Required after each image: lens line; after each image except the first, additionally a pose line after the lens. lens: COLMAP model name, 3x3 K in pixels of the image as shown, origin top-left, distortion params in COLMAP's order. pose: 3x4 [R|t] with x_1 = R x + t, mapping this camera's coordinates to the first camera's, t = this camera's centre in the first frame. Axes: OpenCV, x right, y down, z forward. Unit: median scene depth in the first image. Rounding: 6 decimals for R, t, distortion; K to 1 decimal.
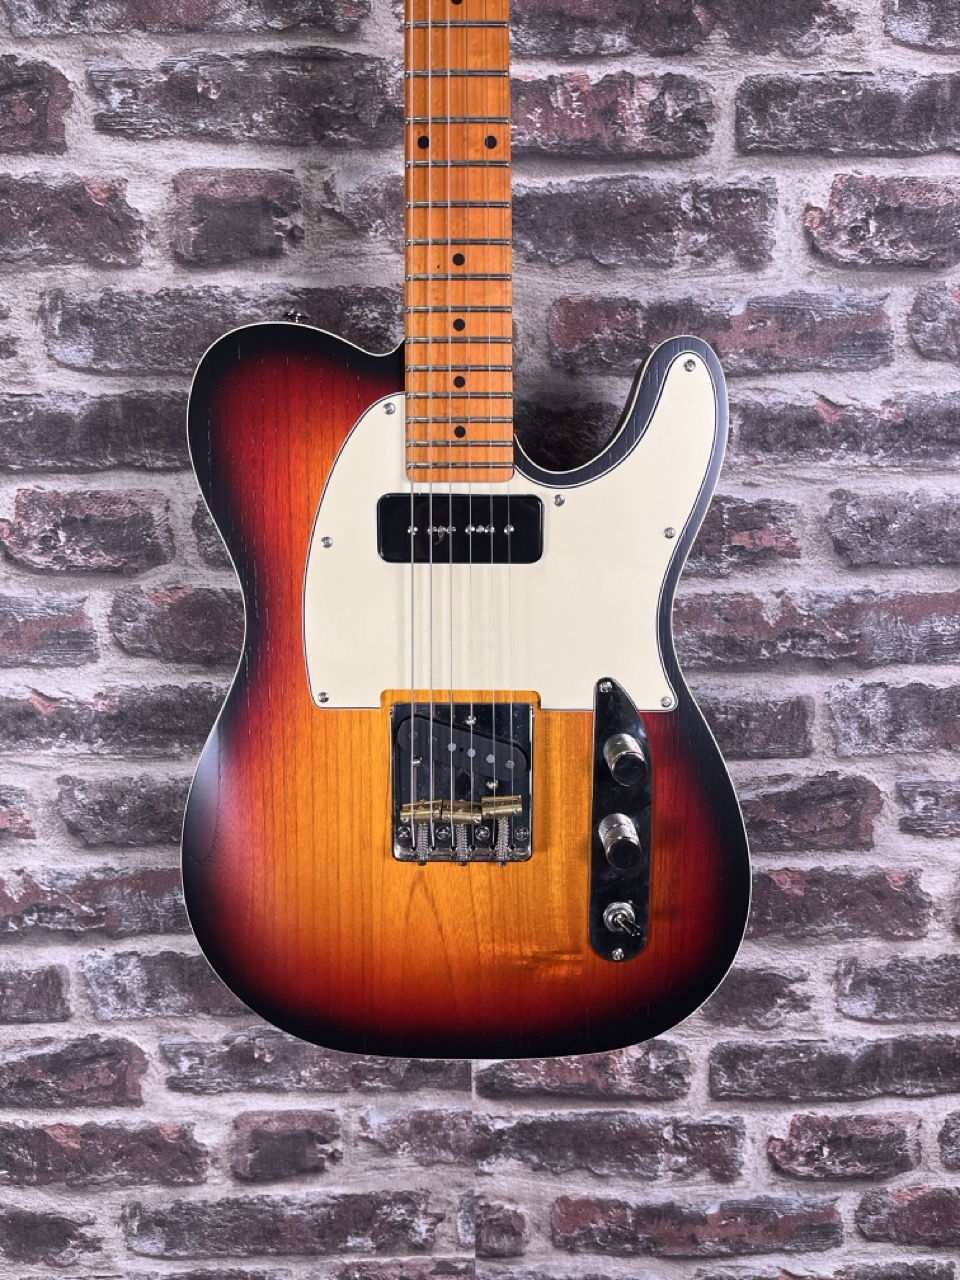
lens RADIAL K [[976.6, 0, 485.9], [0, 976.6, 657.3], [0, 0, 1]] dist [0.059884, -0.097225]
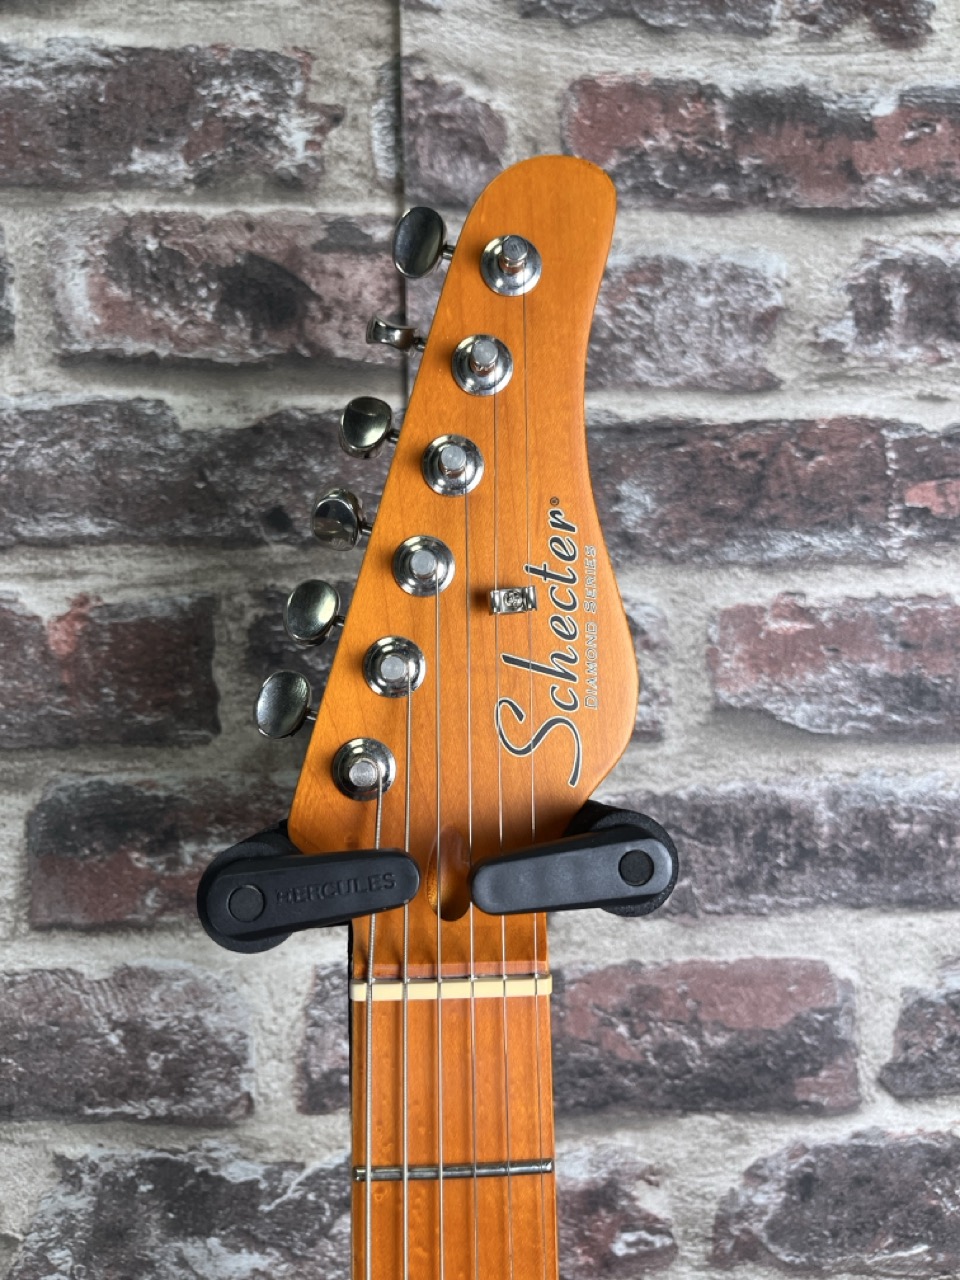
lens RADIAL K [[976.6, 0, 502.7], [0, 976.6, 641.4], [0, 0, 1]] dist [0.059884, -0.097225]
pose [[0.997550, -0.009770, 0.069268, -0.014007], [0.023514, 0.979412, -0.200497, 0.066260], [-0.065883, 0.201635, 0.977242, 0.507045]]
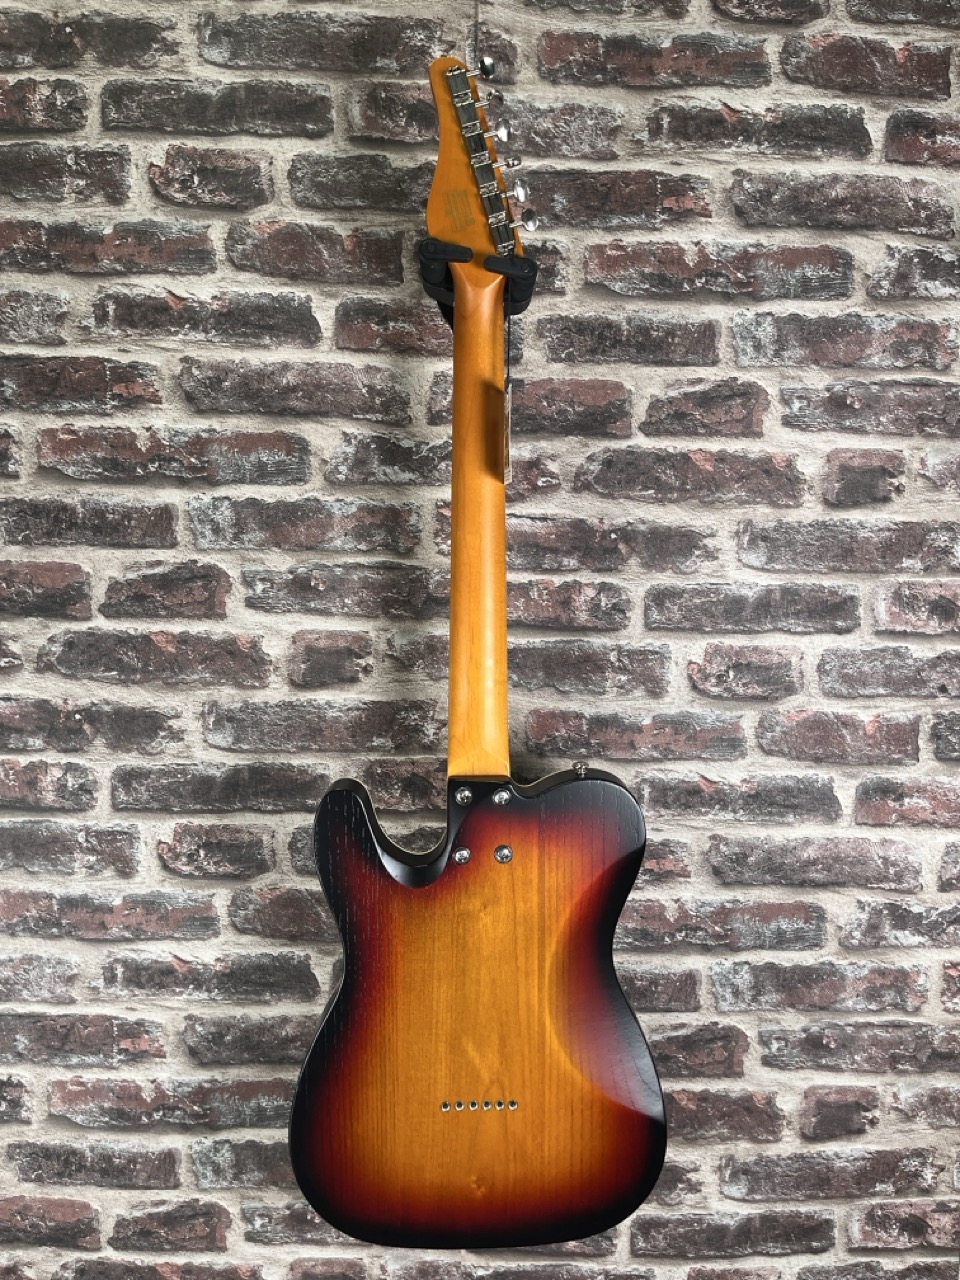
lens RADIAL K [[976.6, 0, 492.1], [0, 976.6, 629.4], [0, 0, 1]] dist [0.059884, -0.097225]
pose [[0.999549, 0.027869, 0.011171, -0.012098], [-0.026454, 0.993429, -0.111347, -0.314758], [-0.014201, 0.111001, 0.993719, -0.555881]]
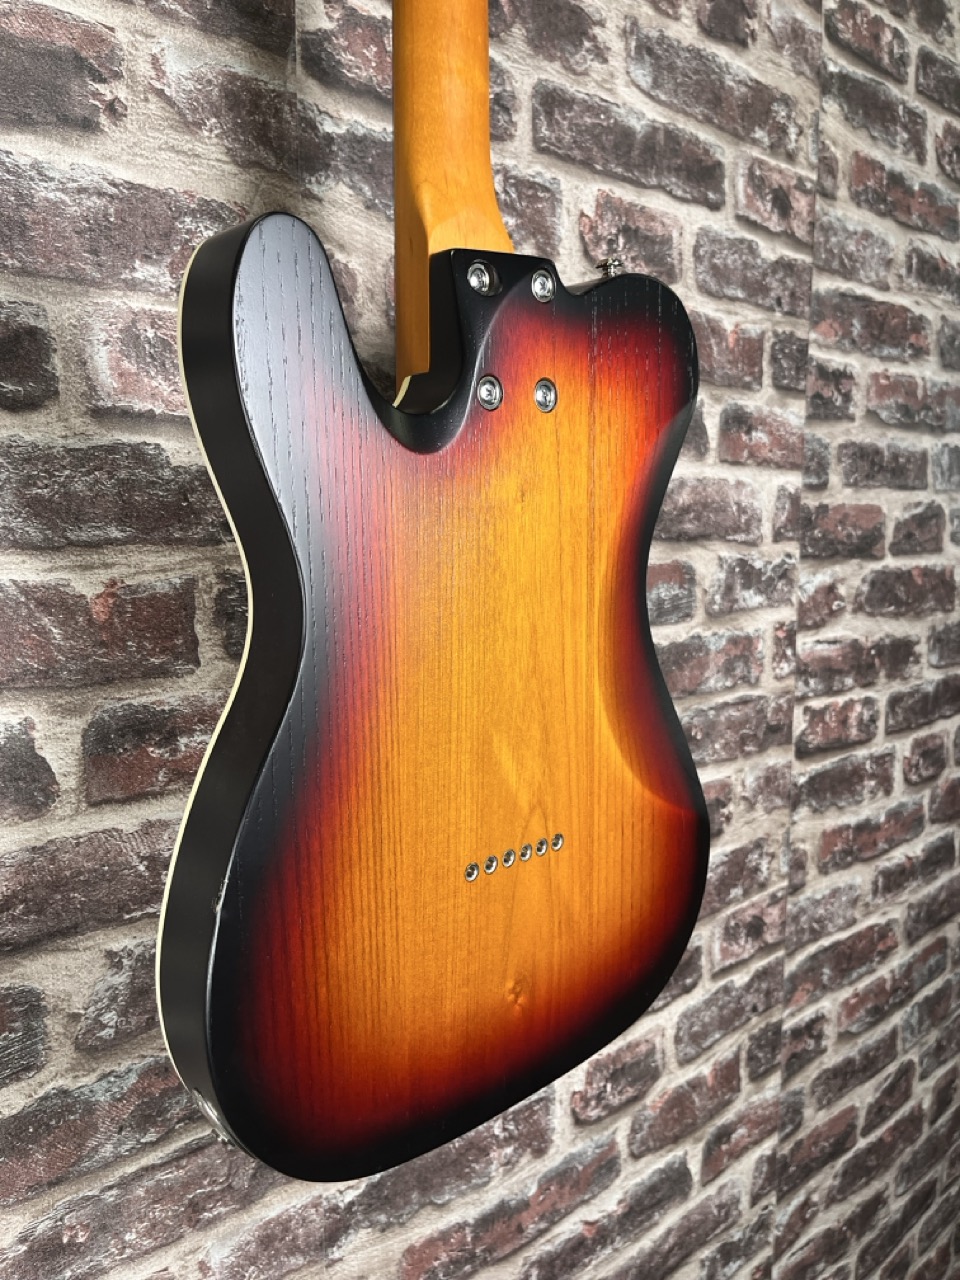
lens RADIAL K [[976.6, 0, 475.6], [0, 976.6, 637.9], [0, 0, 1]] dist [0.059884, -0.097225]
pose [[0.761760, -0.071398, 0.643913, -0.487688], [0.107129, 0.994108, -0.016508, 0.018453], [-0.638940, 0.081557, 0.764921, 0.267215]]
